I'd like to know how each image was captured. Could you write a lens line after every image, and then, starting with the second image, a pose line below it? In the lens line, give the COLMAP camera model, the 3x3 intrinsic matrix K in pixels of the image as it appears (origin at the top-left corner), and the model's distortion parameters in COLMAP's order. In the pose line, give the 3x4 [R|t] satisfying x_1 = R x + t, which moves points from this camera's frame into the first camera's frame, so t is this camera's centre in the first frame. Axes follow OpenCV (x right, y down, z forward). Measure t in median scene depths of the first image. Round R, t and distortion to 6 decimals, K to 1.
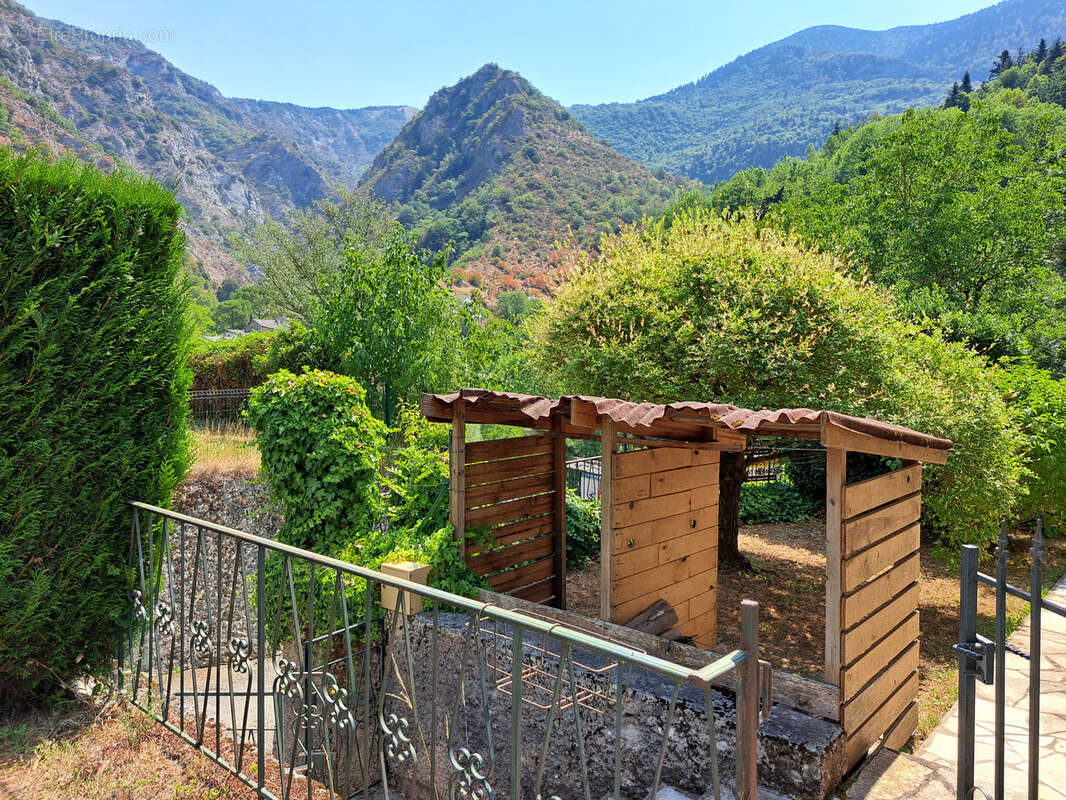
lens RADIAL K [[713.4, 0, 533.0], [0, 713.4, 400.0], [0, 0, 1]] dist [-0.008236, -0.006931]
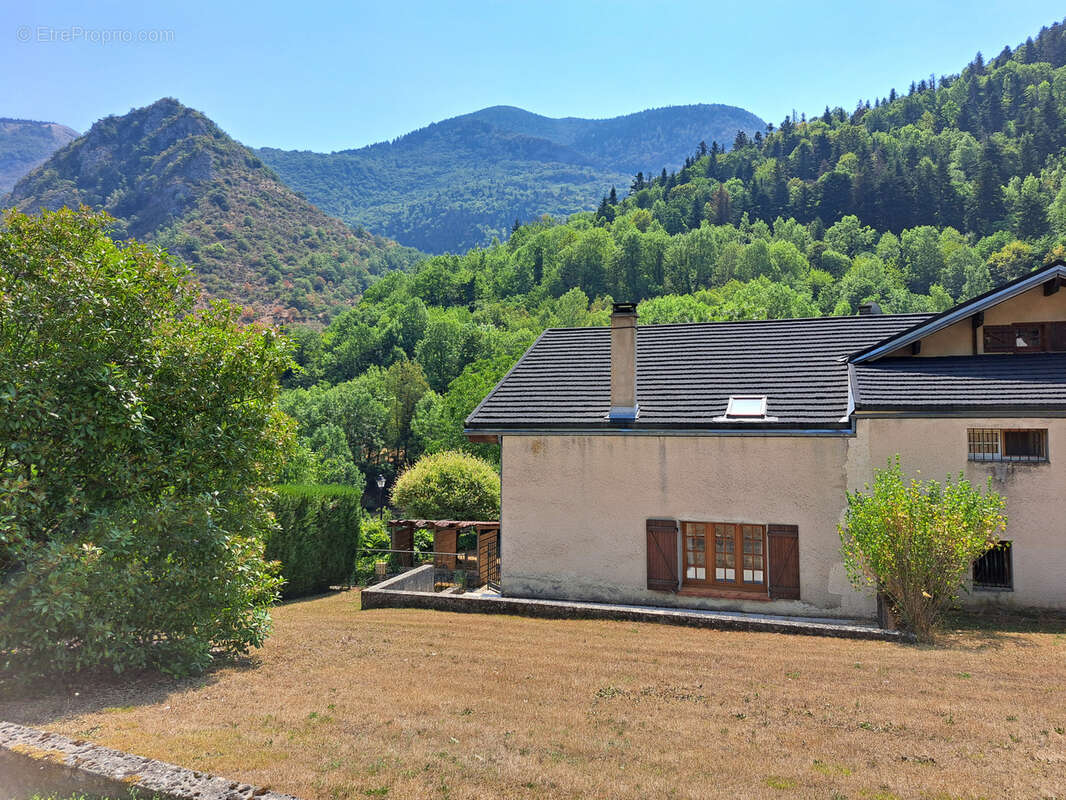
lens RADIAL K [[766.1, 0, 556.9], [0, 766.1, 378.8], [0, 0, 1]] dist [0.082695, -0.085568]
pose [[0.905847, 0.005532, 0.423569, -0.031428], [0.031781, 0.996209, -0.080980, -0.011481], [-0.422411, 0.086817, 0.902237, -0.094936]]
